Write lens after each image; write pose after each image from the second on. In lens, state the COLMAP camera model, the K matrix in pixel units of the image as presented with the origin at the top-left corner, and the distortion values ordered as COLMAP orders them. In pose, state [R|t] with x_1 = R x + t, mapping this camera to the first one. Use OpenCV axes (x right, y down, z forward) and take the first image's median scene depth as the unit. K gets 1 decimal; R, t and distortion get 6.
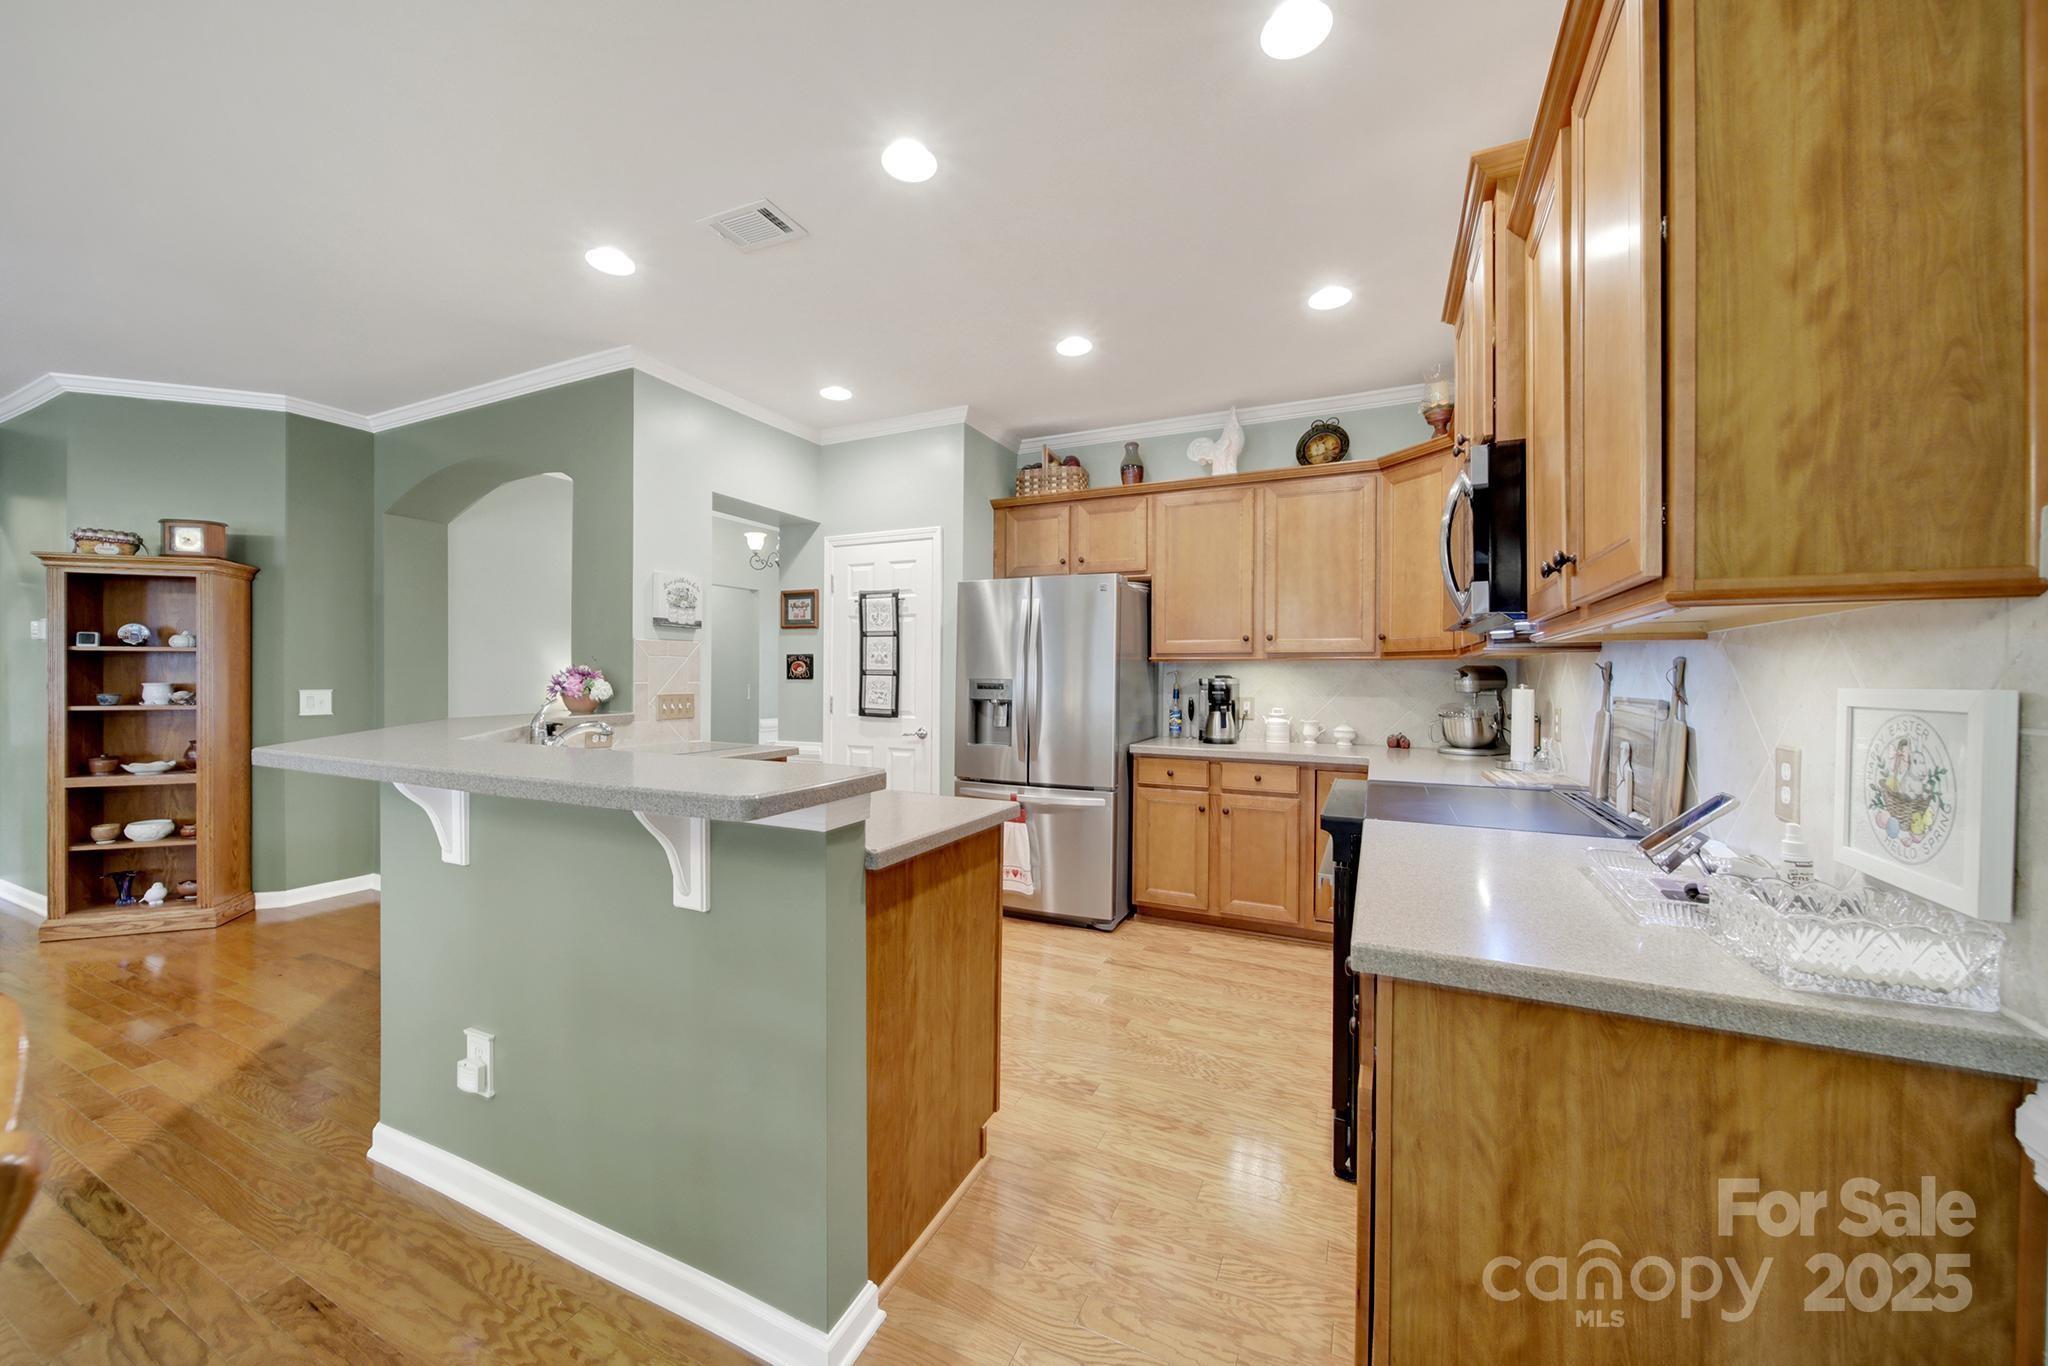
lens RADIAL K [[737.6, 0, 1028.4], [0, 737.6, 683.0], [0, 0, 1]] dist [-0.002005, -0.001512]
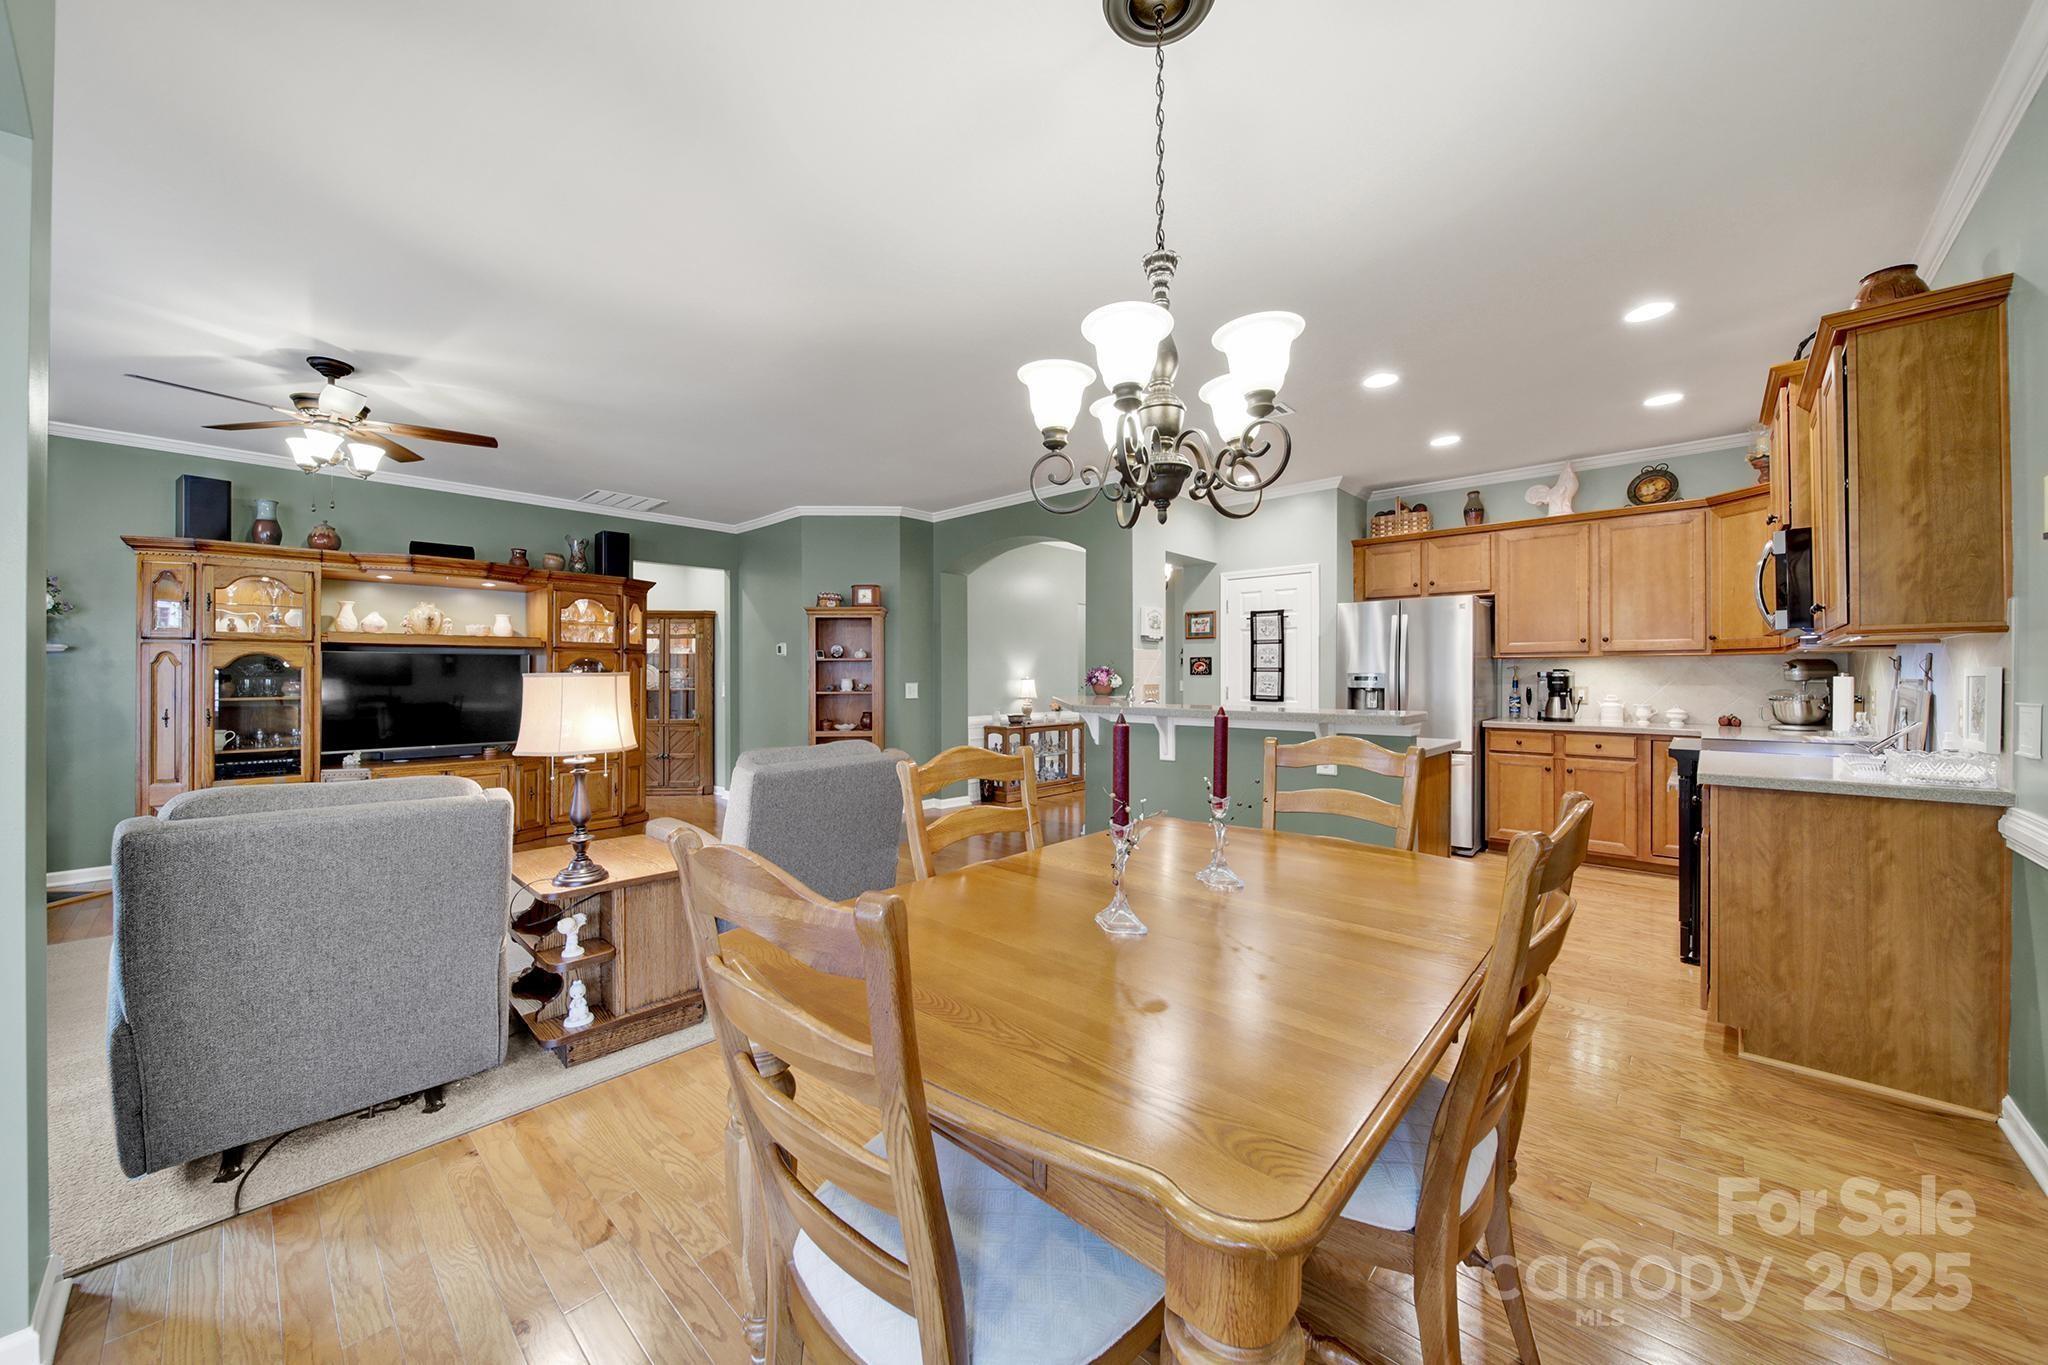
lens RADIAL K [[737.6, 0, 1024.2], [0, 737.6, 674.5], [0, 0, 1]] dist [-0.002005, -0.001512]
pose [[0.953310, -0.007063, -0.301910, -0.259259], [0.003741, 0.999926, -0.011582, 0.011732], [0.301969, 0.009912, 0.953266, -0.546568]]
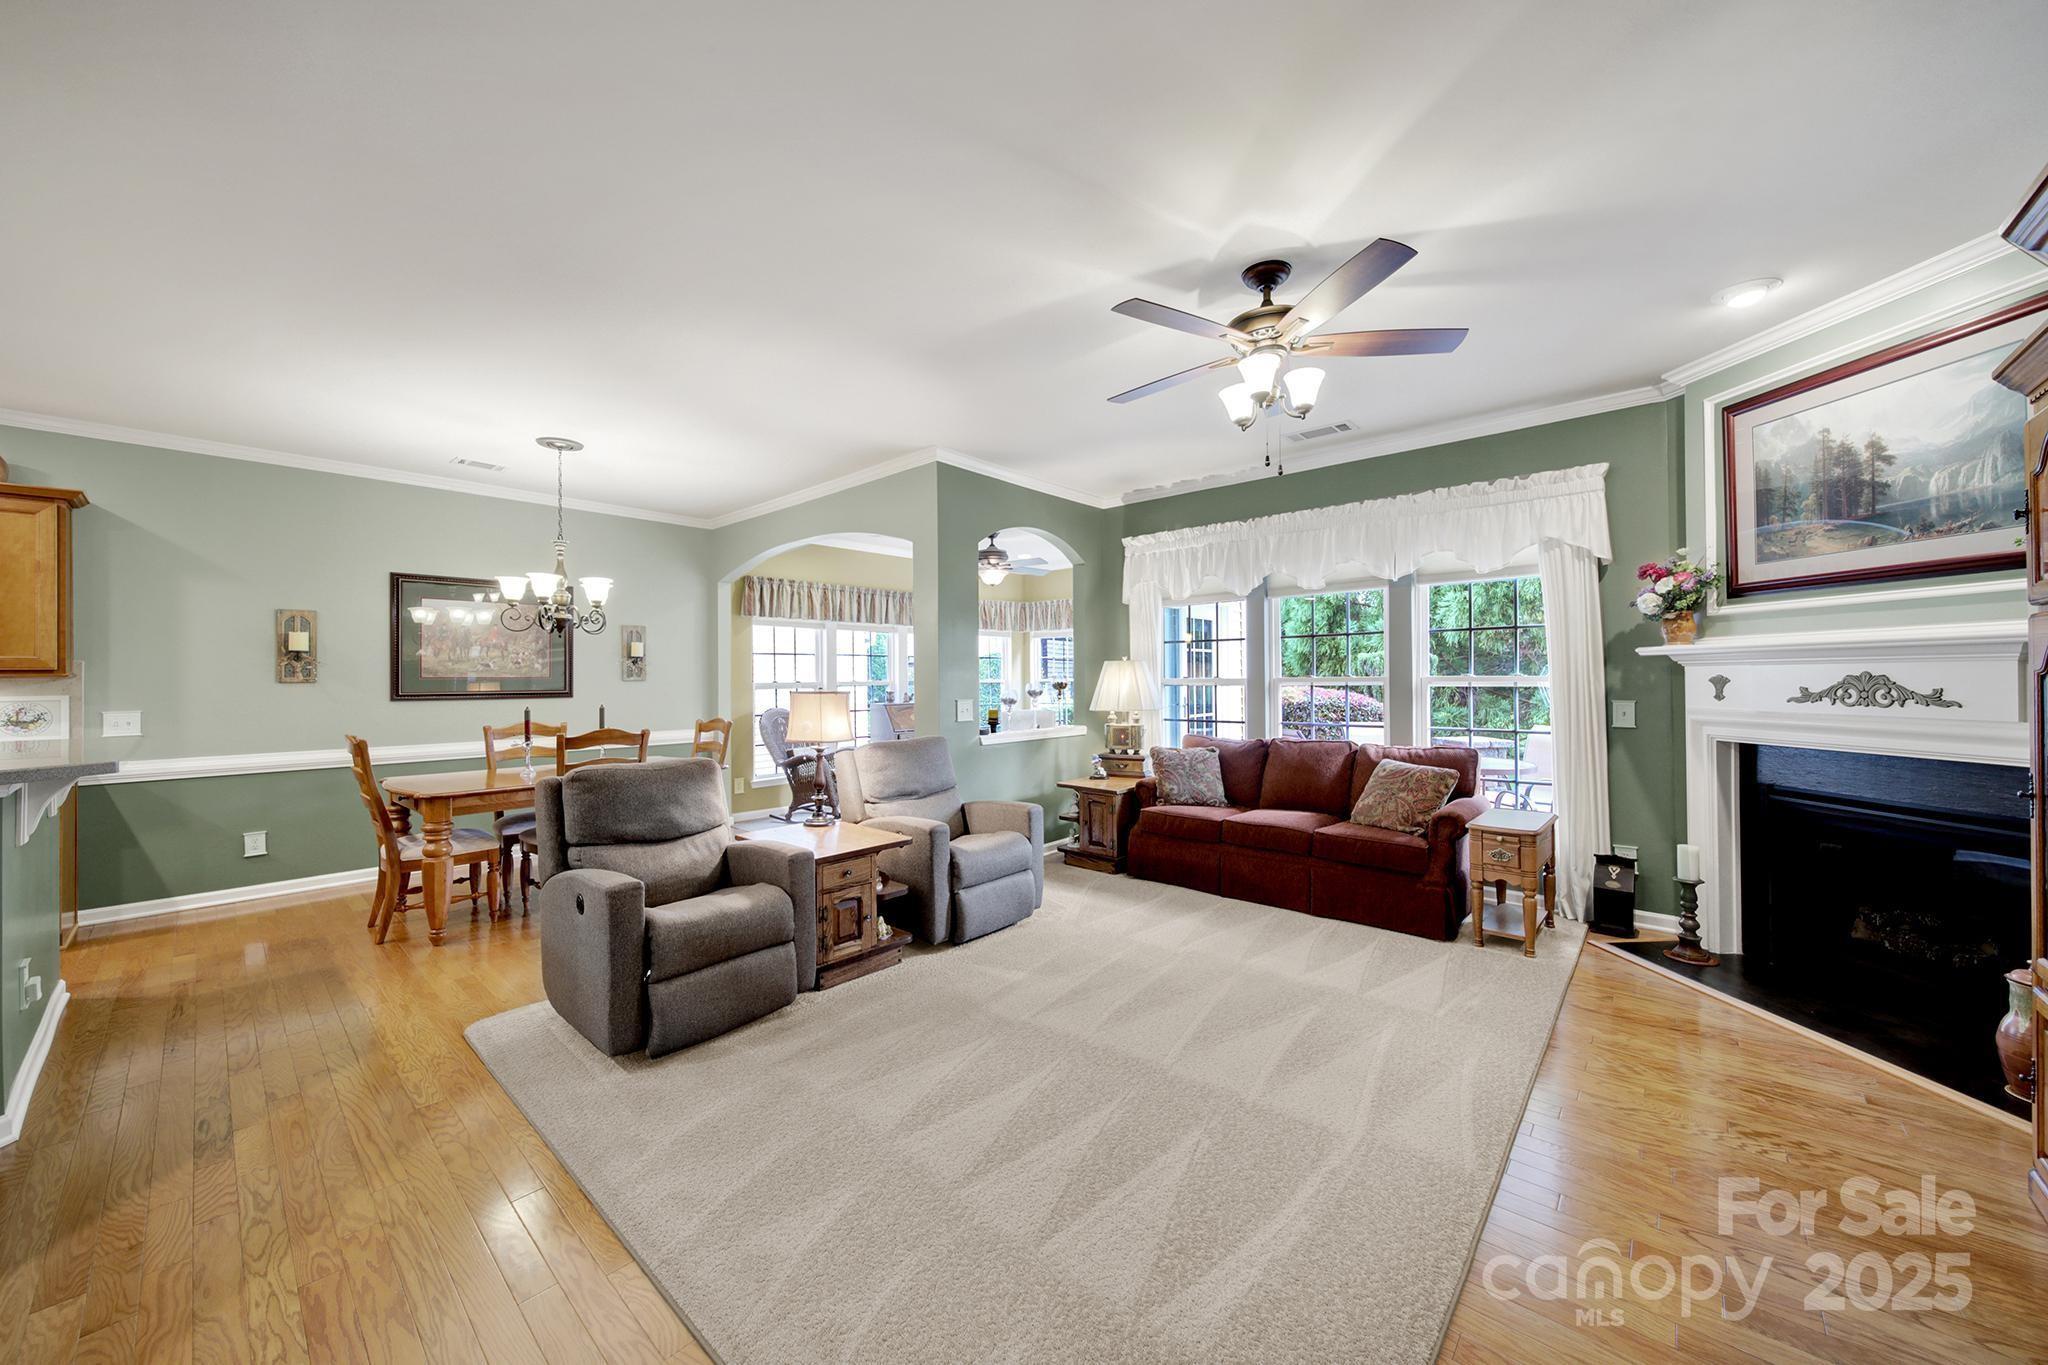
lens RADIAL K [[737.6, 0, 1019.5], [0, 737.6, 676.9], [0, 0, 1]] dist [-0.002005, -0.001512]
pose [[-0.959195, 0.004859, 0.282704, -1.373408], [0.007083, 0.999951, 0.006844, -0.022316], [-0.282657, 0.008567, -0.959183, 0.839979]]
